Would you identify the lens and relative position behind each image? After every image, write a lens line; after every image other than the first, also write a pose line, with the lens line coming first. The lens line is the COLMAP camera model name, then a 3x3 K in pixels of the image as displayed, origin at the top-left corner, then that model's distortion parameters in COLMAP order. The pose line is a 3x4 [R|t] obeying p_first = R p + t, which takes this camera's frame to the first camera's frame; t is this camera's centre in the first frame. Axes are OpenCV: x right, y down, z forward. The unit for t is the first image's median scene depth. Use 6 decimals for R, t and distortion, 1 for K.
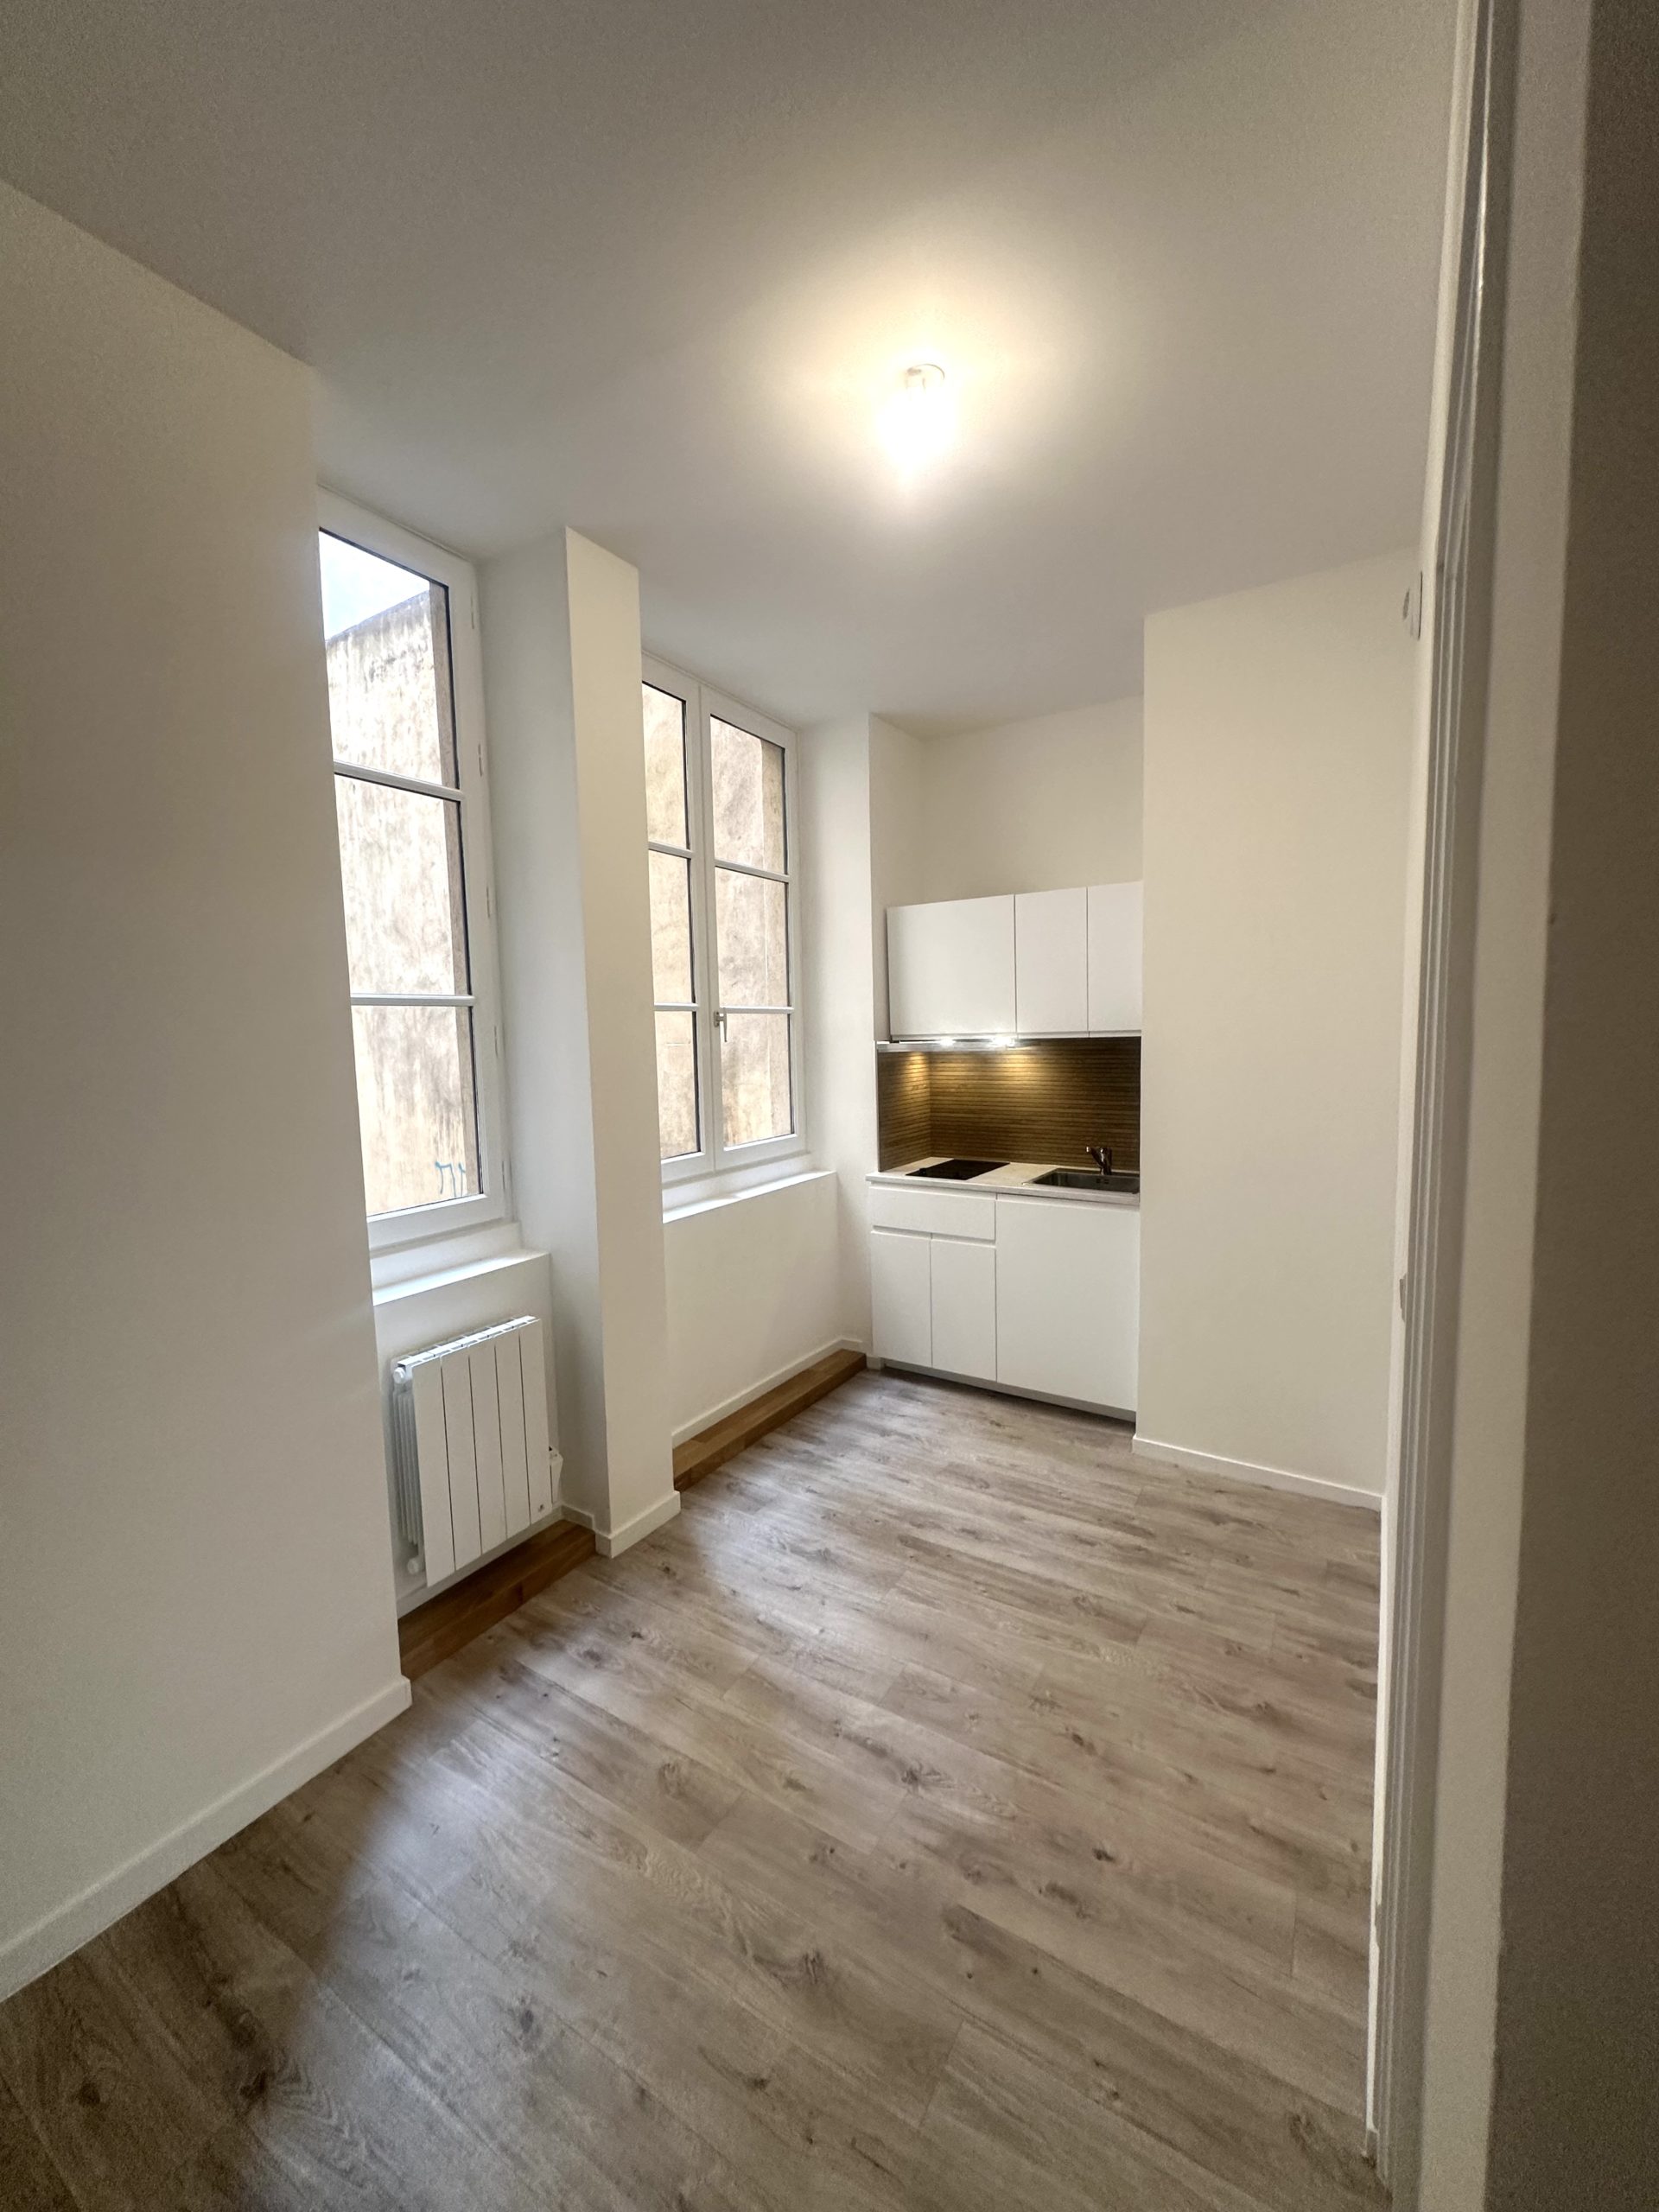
lens RADIAL K [[877.2, 0, 830.8], [0, 877.2, 1114.6], [0, 0, 1]] dist [0.000541, 0.000713]
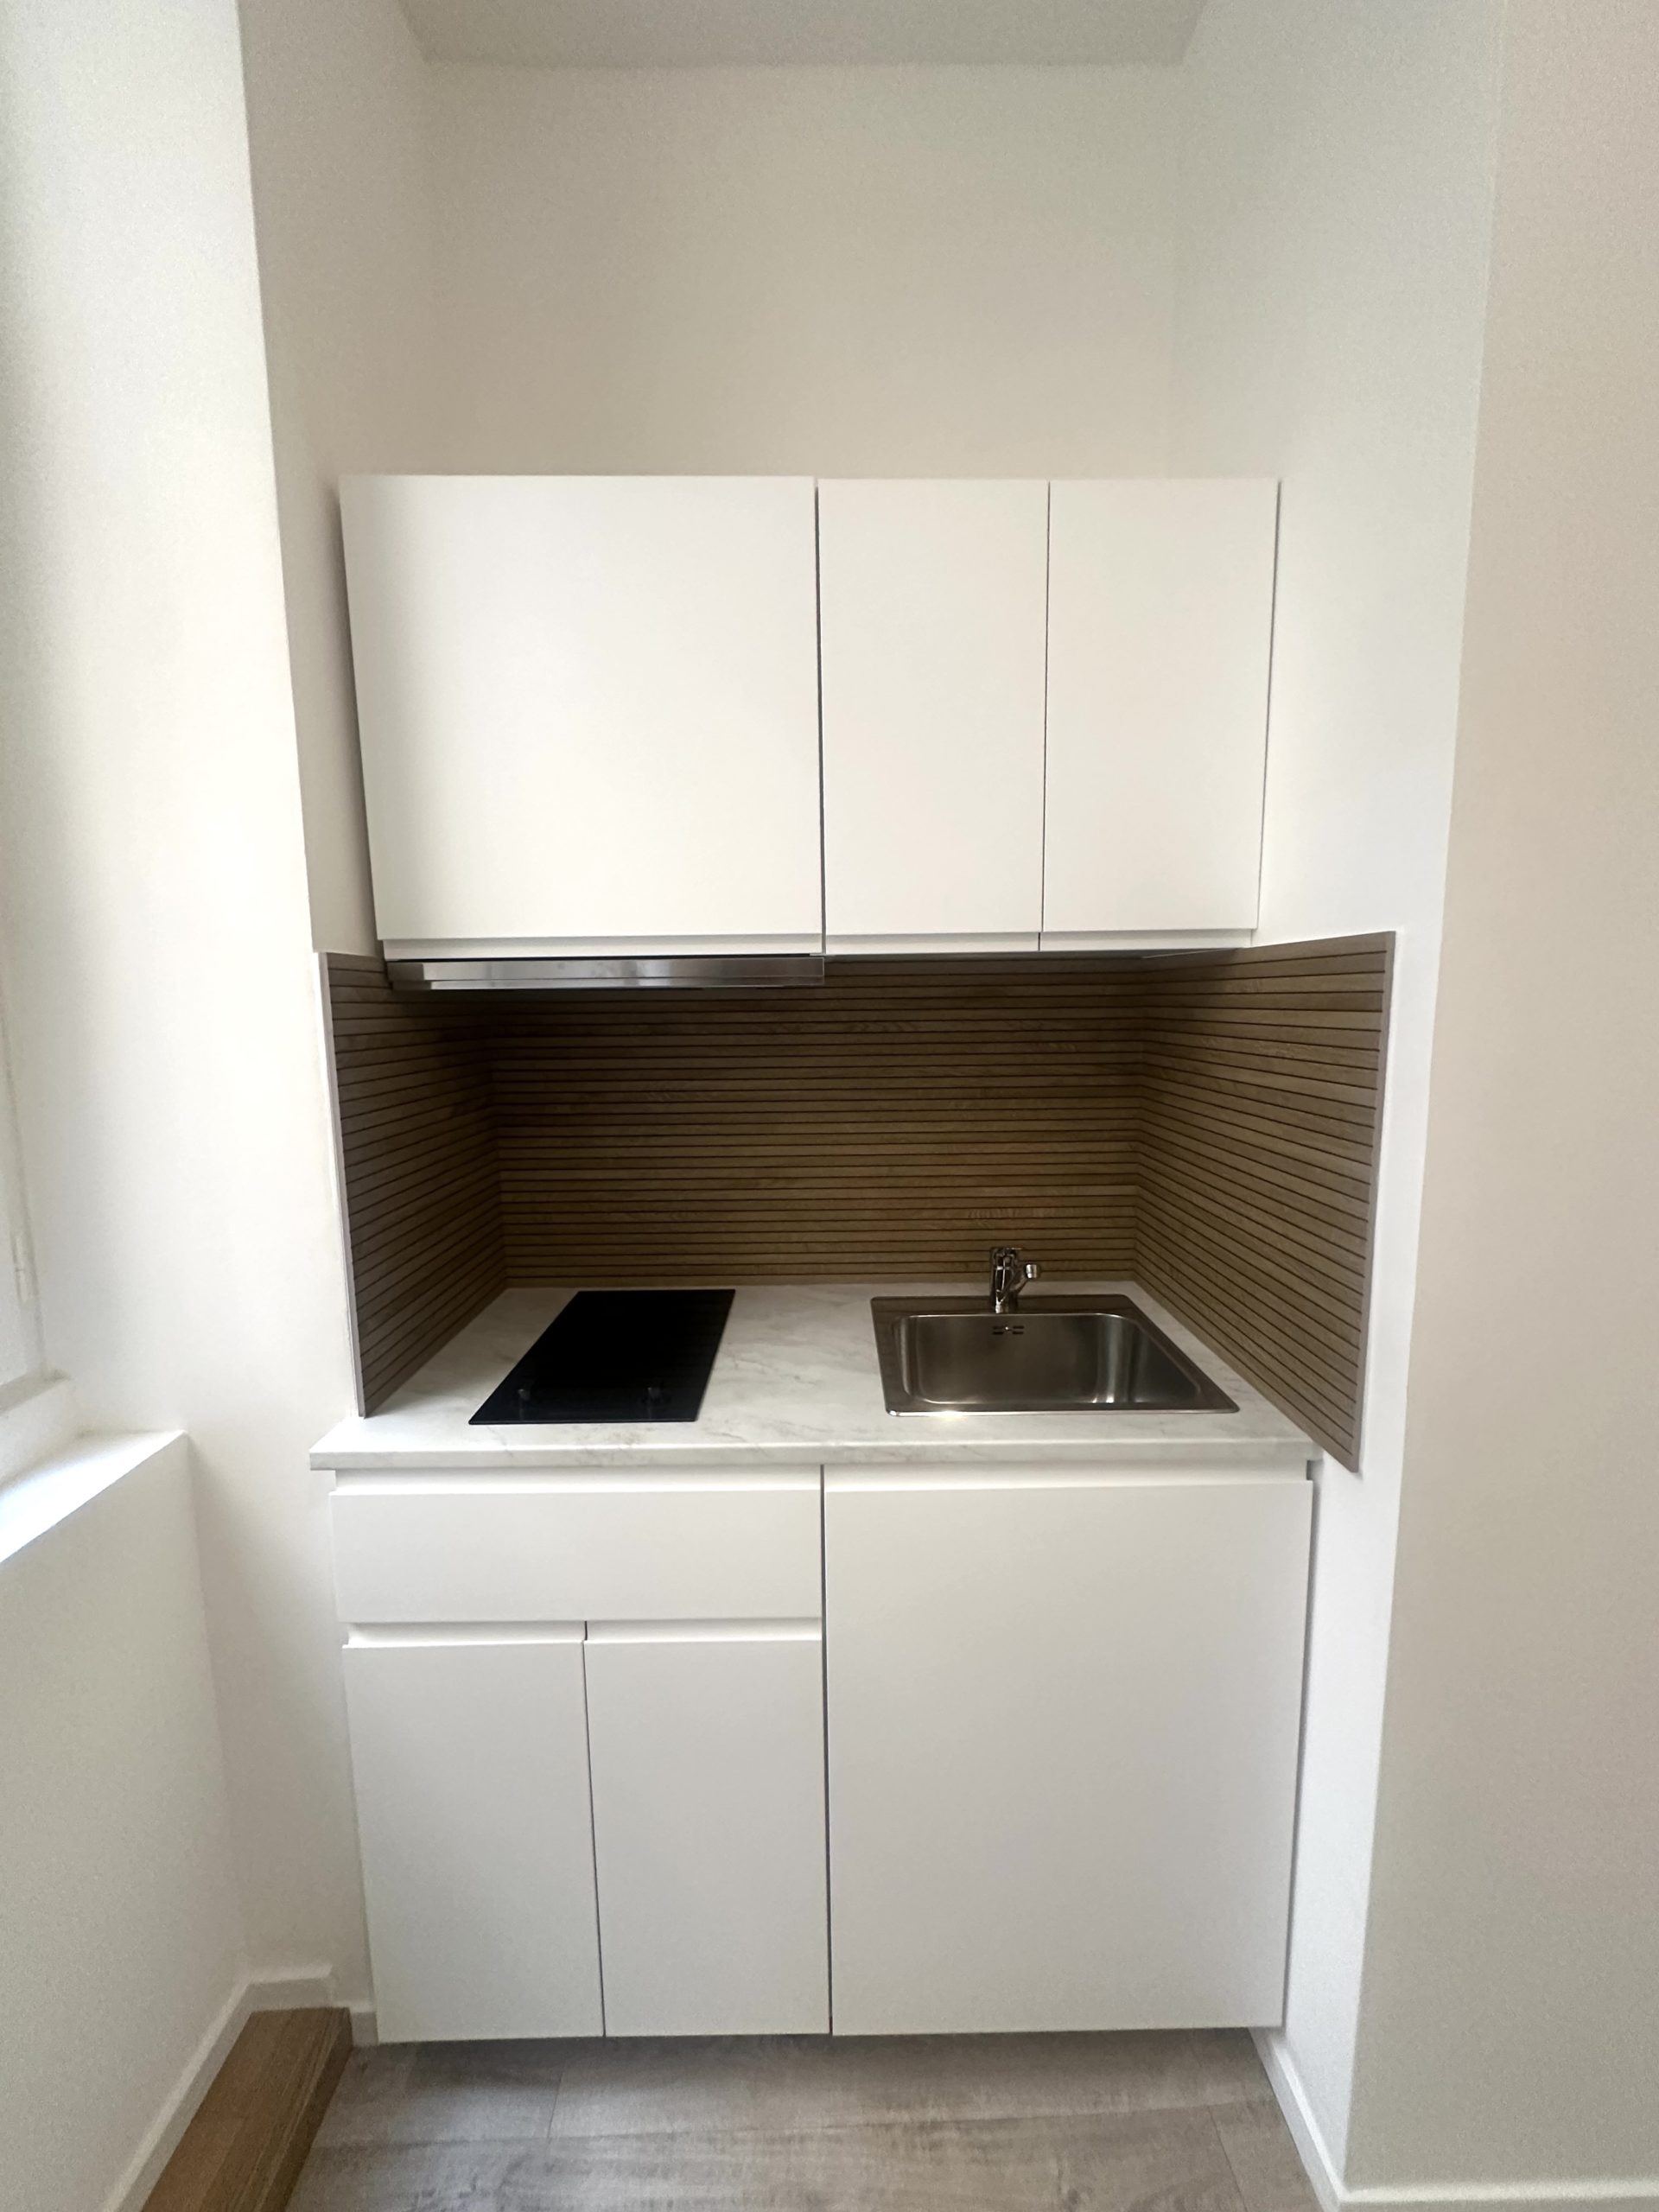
lens RADIAL K [[877.2, 0, 832.8], [0, 877.2, 1097.2], [0, 0, 1]] dist [0.000541, 0.000713]
pose [[0.834974, -0.055855, 0.547447, 0.031994], [0.047814, 0.998437, 0.028942, -0.041684], [-0.548208, 0.002010, 0.836340, 0.673381]]
